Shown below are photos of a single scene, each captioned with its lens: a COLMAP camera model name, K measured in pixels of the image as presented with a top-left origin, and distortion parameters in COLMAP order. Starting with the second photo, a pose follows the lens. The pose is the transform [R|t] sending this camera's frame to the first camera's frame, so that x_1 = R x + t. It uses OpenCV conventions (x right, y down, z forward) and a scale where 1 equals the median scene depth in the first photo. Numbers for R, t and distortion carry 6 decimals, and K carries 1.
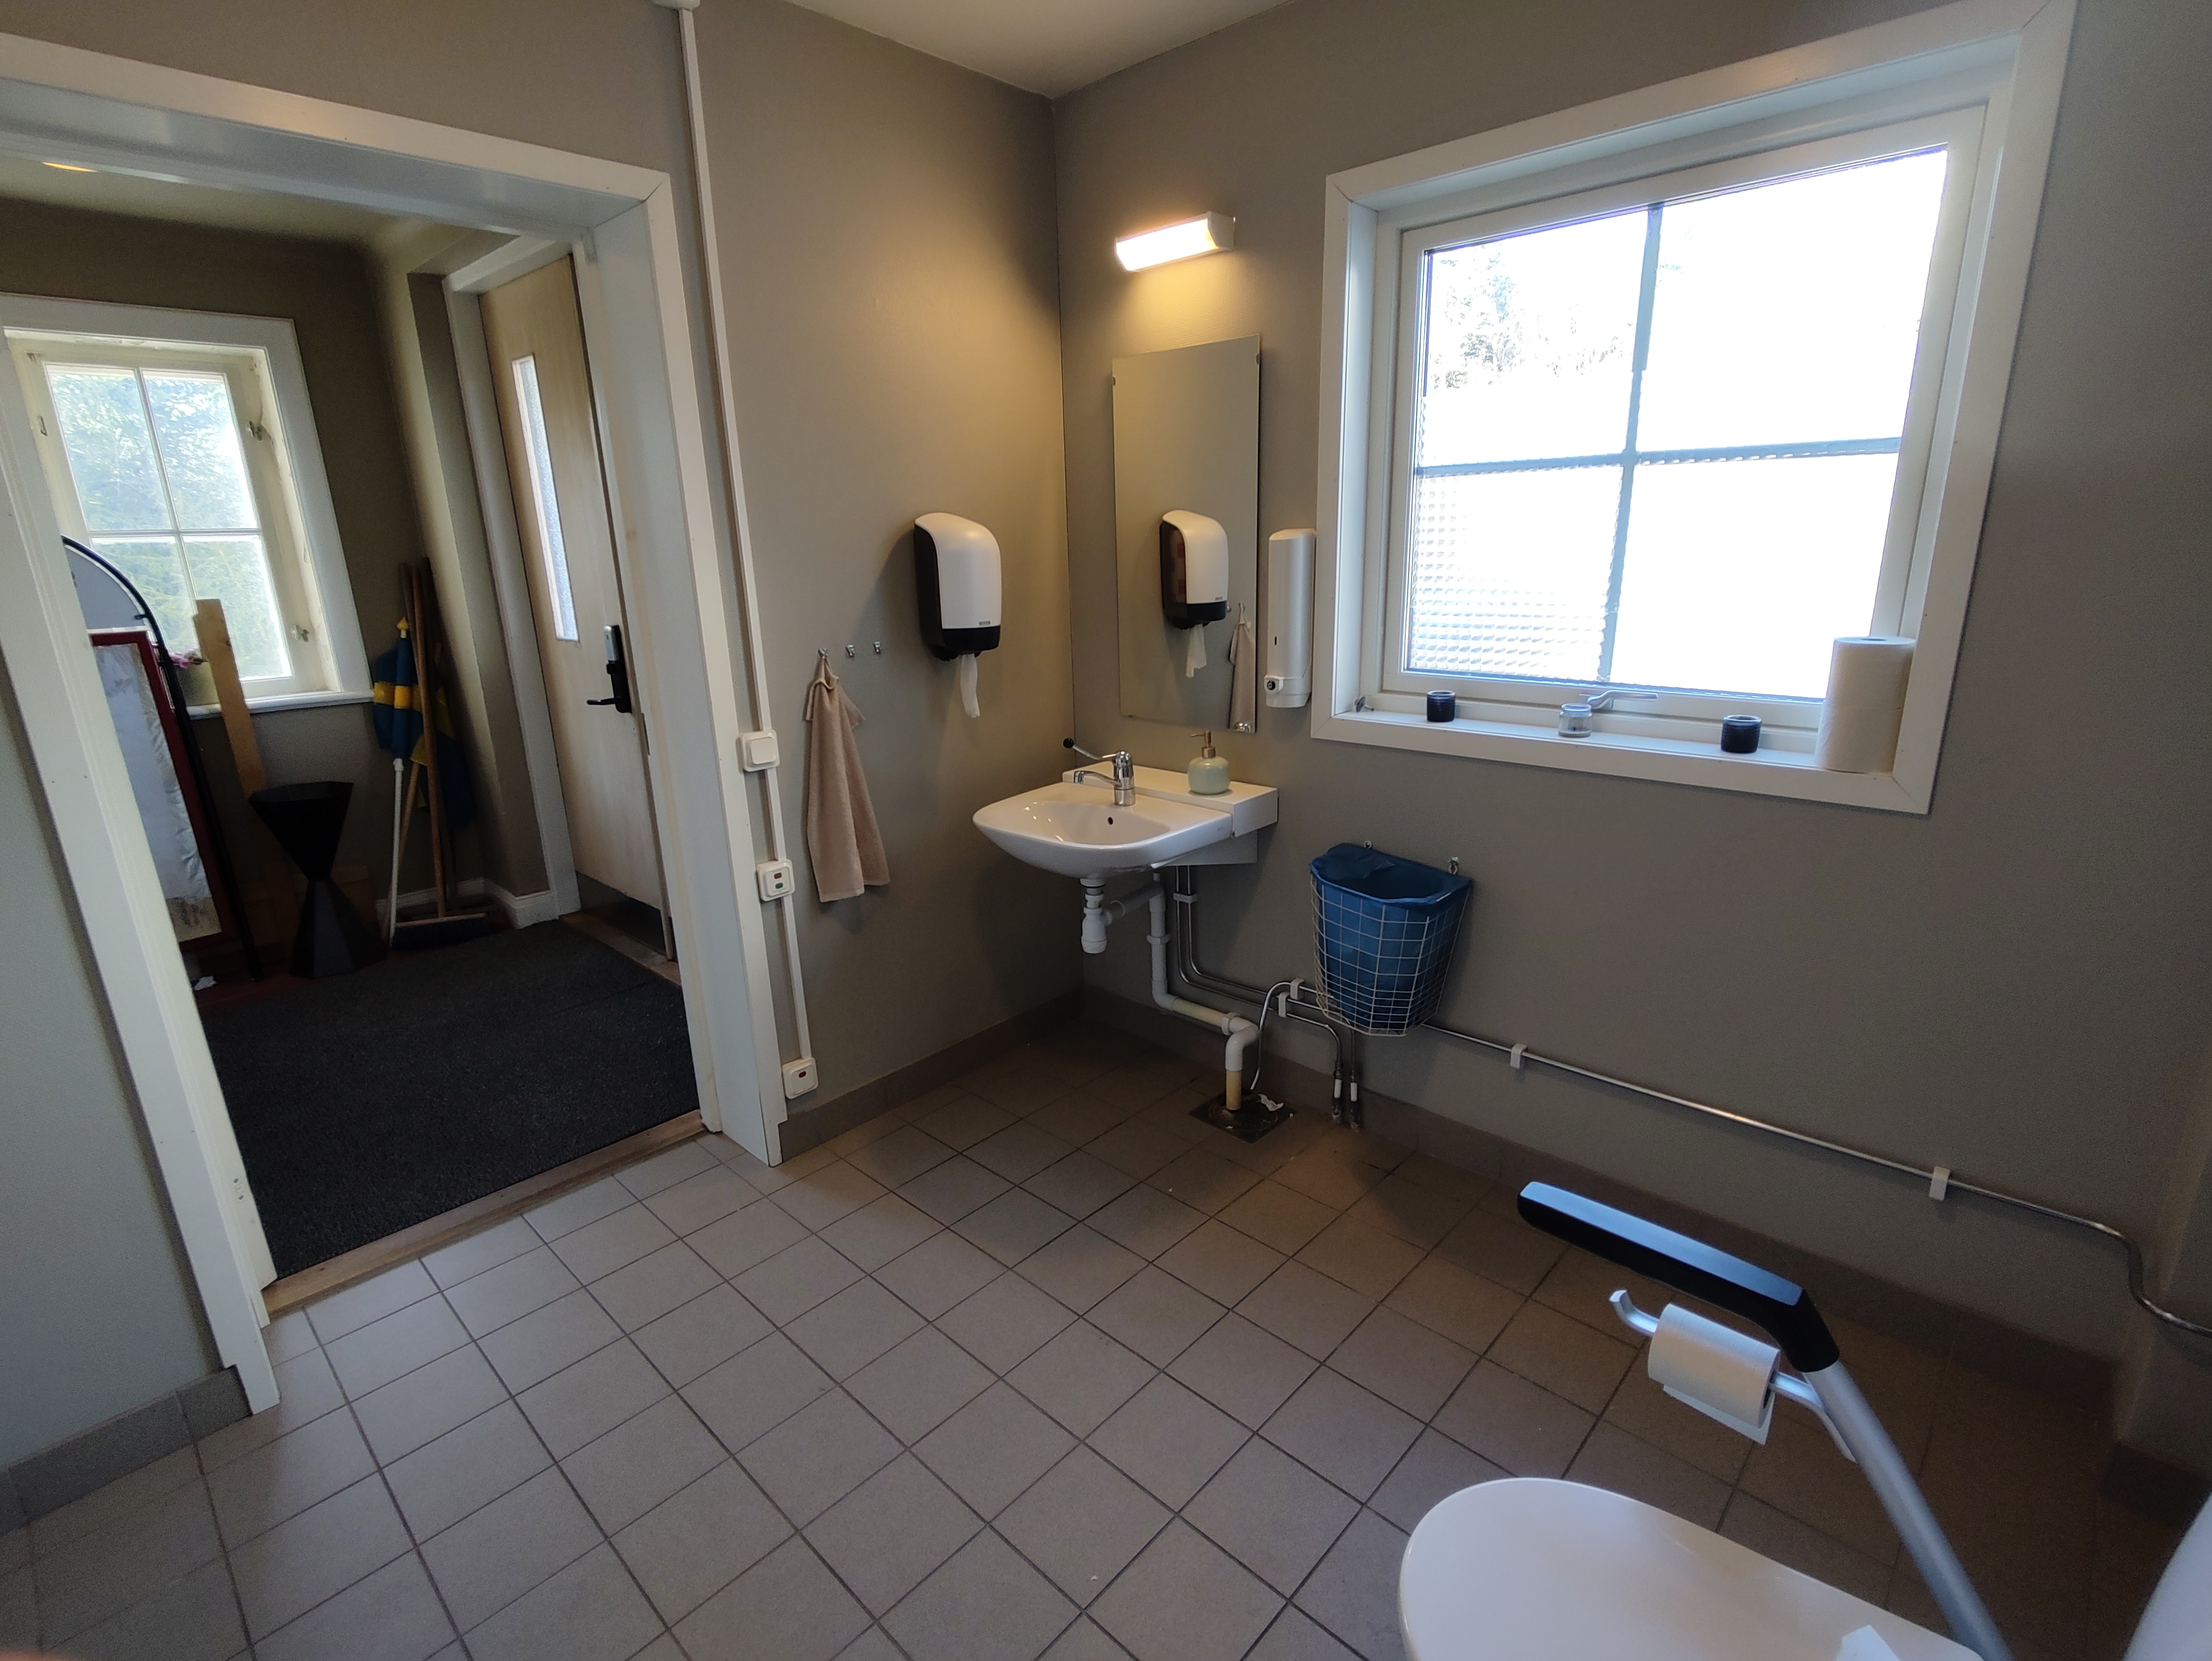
lens RADIAL K [[1068.3, 0, 1099.8], [0, 1068.3, 825.7], [0, 0, 1]] dist [0.000284, -0.001317]
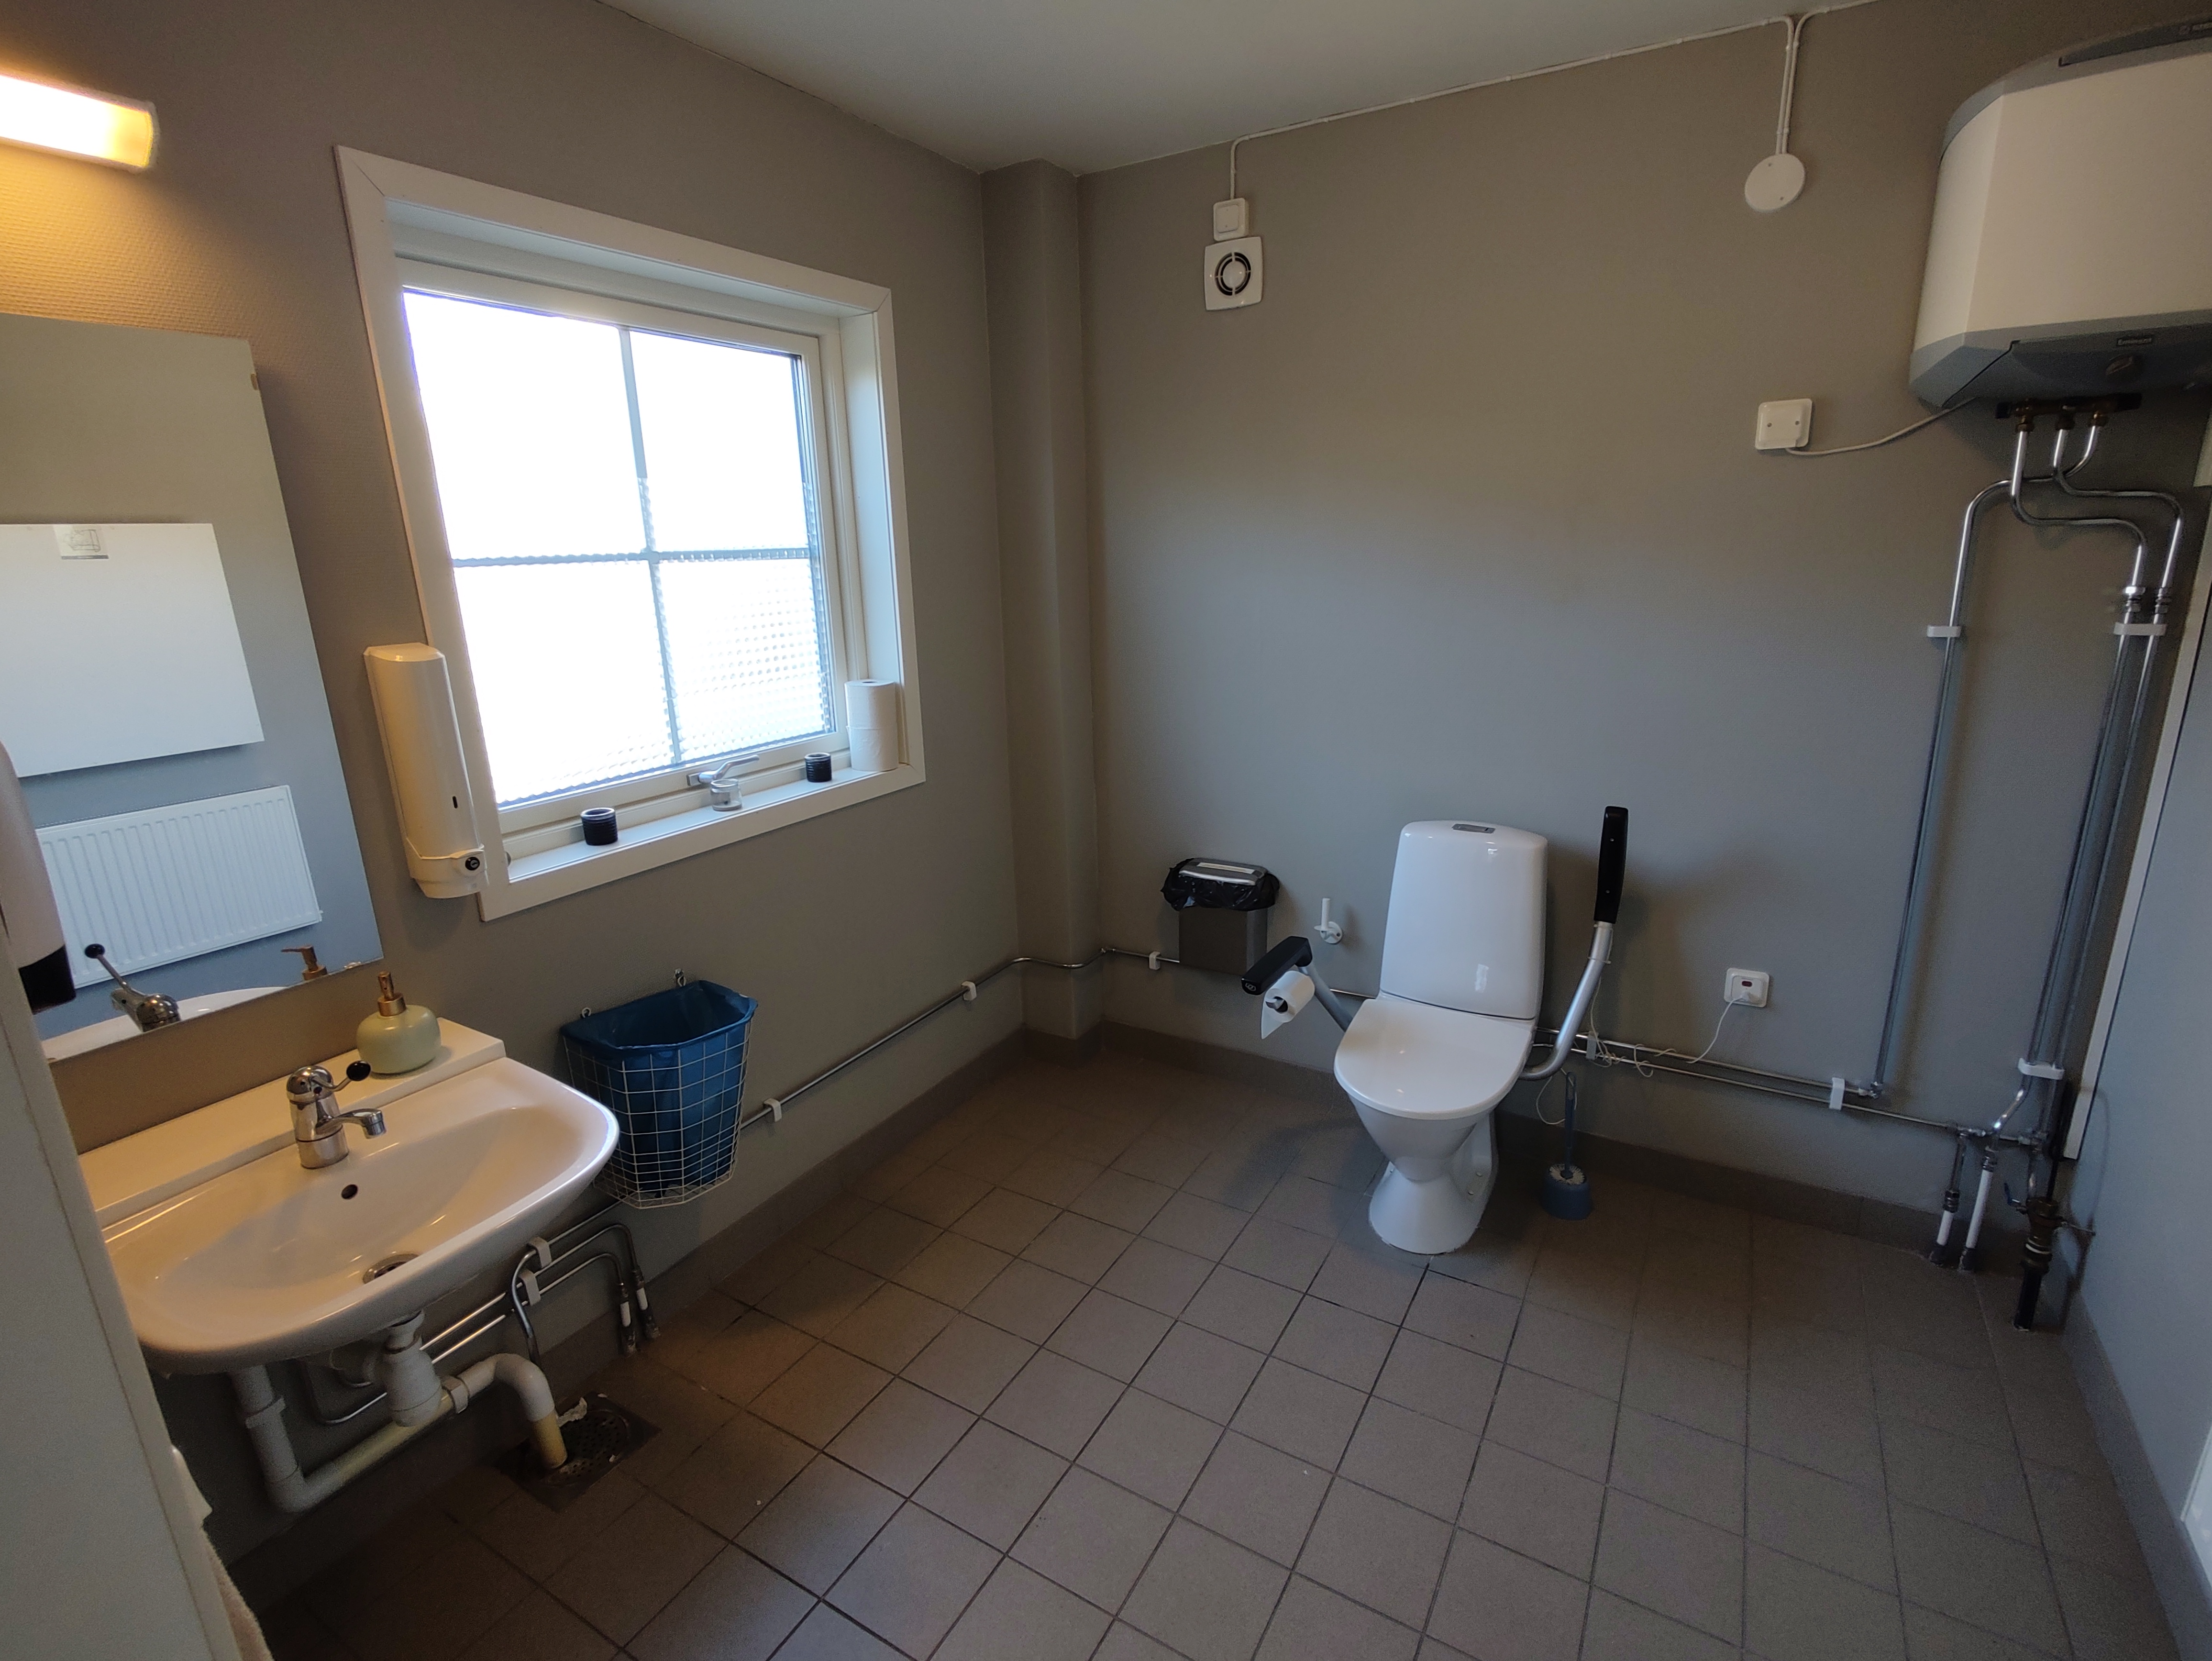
lens RADIAL K [[1068.3, 0, 1099.8], [0, 1068.3, 825.7], [0, 0, 1]] dist [0.000284, -0.001317]
pose [[-0.218120, -0.222977, 0.950108, -0.682794], [0.293142, 0.913623, 0.281712, -0.269352], [-0.930855, 0.339963, -0.133916, 0.824075]]
